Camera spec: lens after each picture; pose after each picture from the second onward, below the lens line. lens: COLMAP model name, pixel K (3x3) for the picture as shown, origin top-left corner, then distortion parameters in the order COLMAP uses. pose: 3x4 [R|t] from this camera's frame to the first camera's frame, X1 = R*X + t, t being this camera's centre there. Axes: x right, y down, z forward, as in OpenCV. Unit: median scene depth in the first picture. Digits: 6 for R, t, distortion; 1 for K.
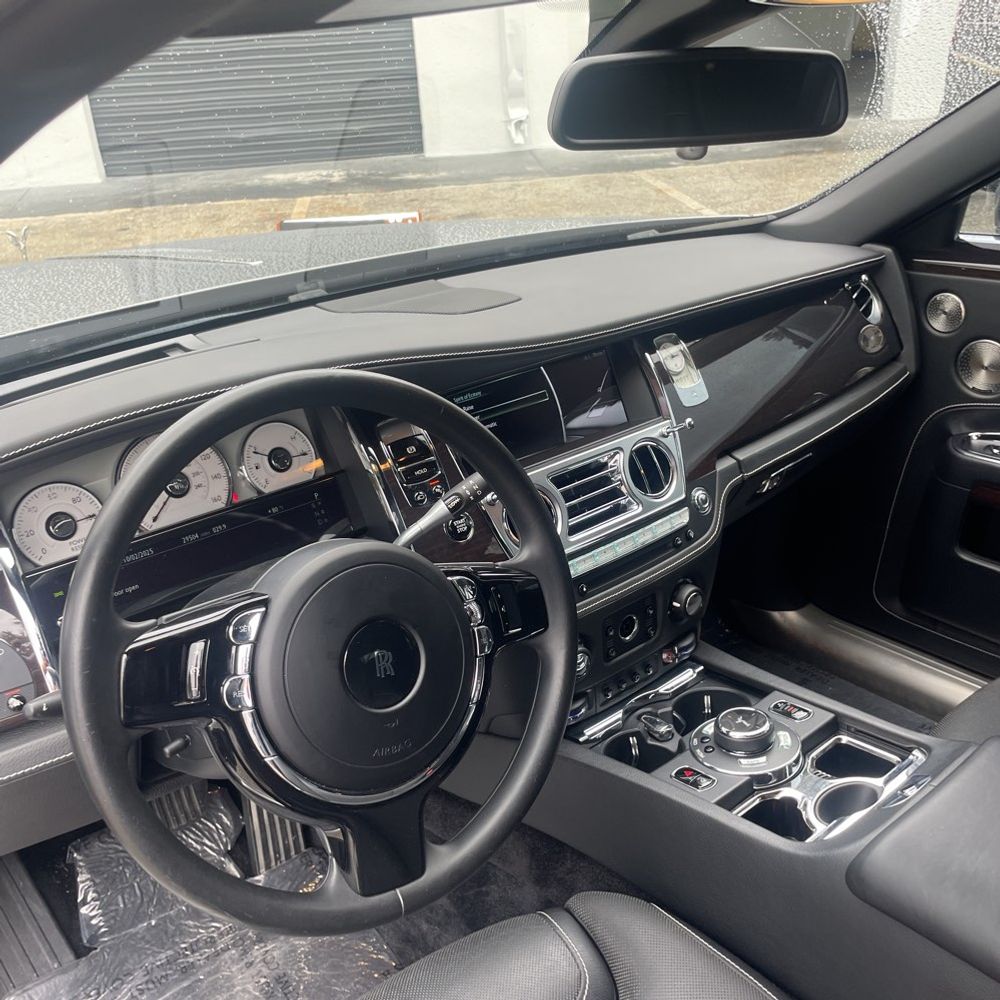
lens RADIAL K [[1011.6, 0, 498.4], [0, 1011.6, 503.2], [0, 0, 1]] dist [0.035897, 0.000000]
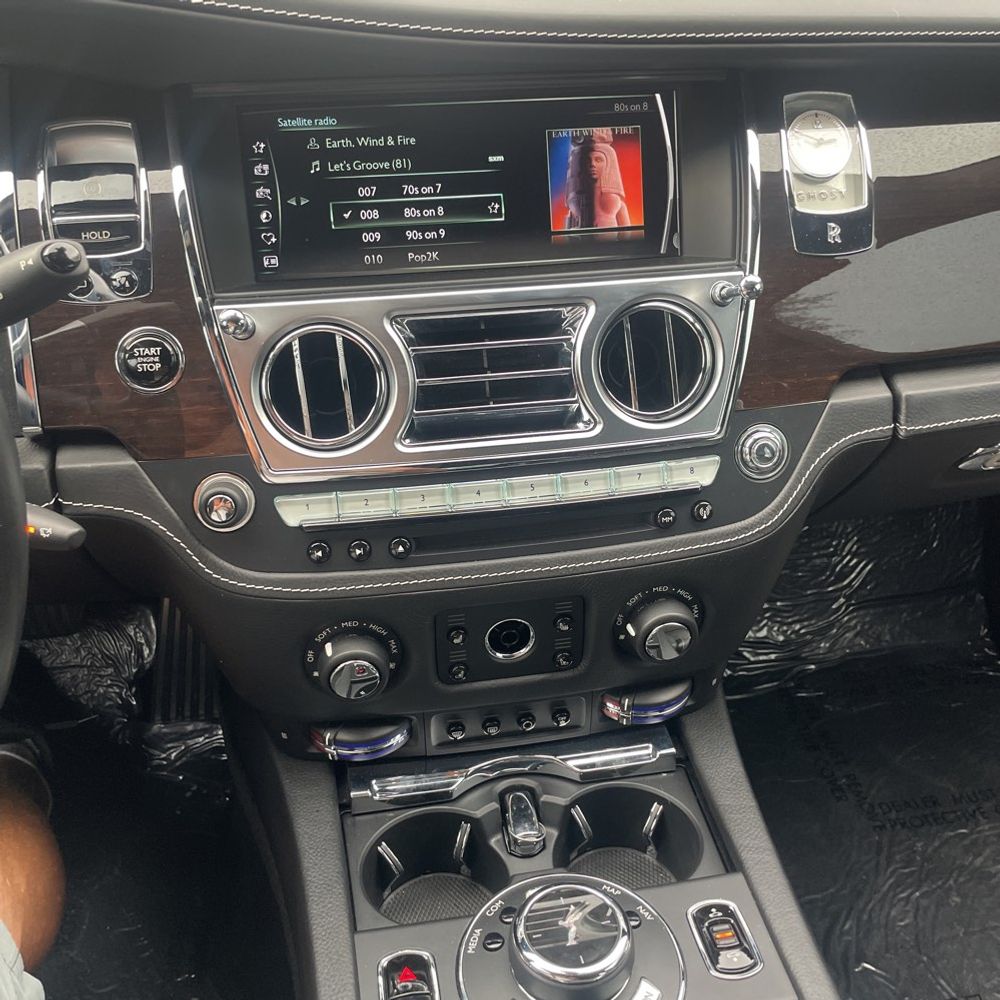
lens RADIAL K [[1011.6, 0, 502.6], [0, 1011.6, 503.0], [0, 0, 1]] dist [0.035897, 0.000000]
pose [[0.879715, 0.326685, -0.345512, 0.273024], [-0.256148, 0.937766, 0.234484, -0.063417], [0.400612, -0.117777, 0.908647, 0.513306]]
